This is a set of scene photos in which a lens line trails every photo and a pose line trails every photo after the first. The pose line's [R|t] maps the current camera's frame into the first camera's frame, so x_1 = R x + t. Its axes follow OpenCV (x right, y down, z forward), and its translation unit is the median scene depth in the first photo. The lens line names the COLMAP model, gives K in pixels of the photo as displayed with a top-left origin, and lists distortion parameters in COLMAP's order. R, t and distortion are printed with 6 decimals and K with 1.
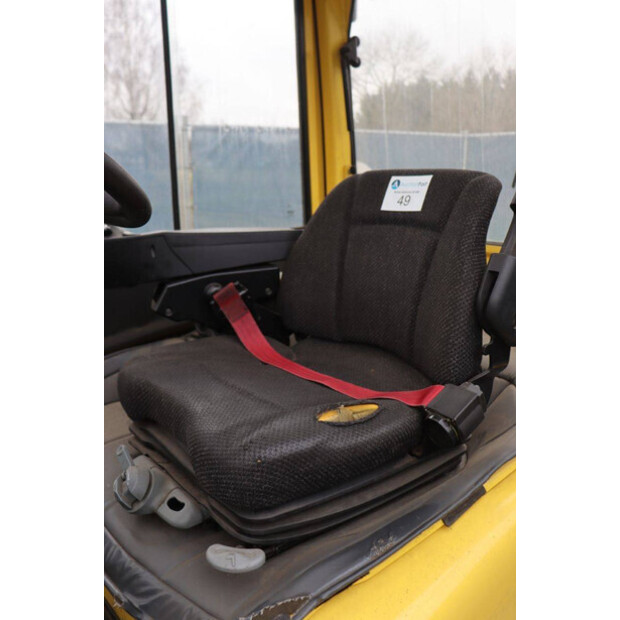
lens RADIAL K [[584.8, 0, 312.4], [0, 584.8, 305.9], [0, 0, 1]] dist [-0.038348, 0.000000]
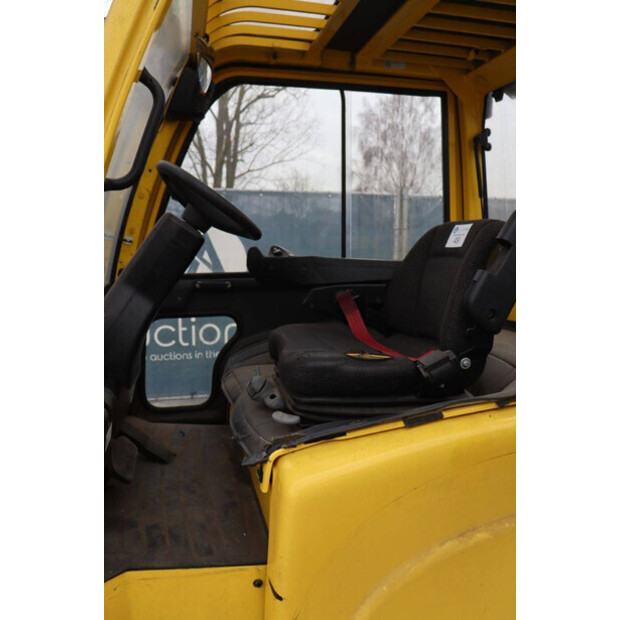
lens RADIAL K [[521.6, 0, 313.1], [0, 521.6, 308.2], [0, 0, 1]] dist [-0.099017, 0.004201]
pose [[0.897032, 0.076008, -0.435380, 0.260031], [-0.114305, 0.991483, -0.062416, 0.071924], [0.426928, 0.105755, 0.898080, -0.199649]]
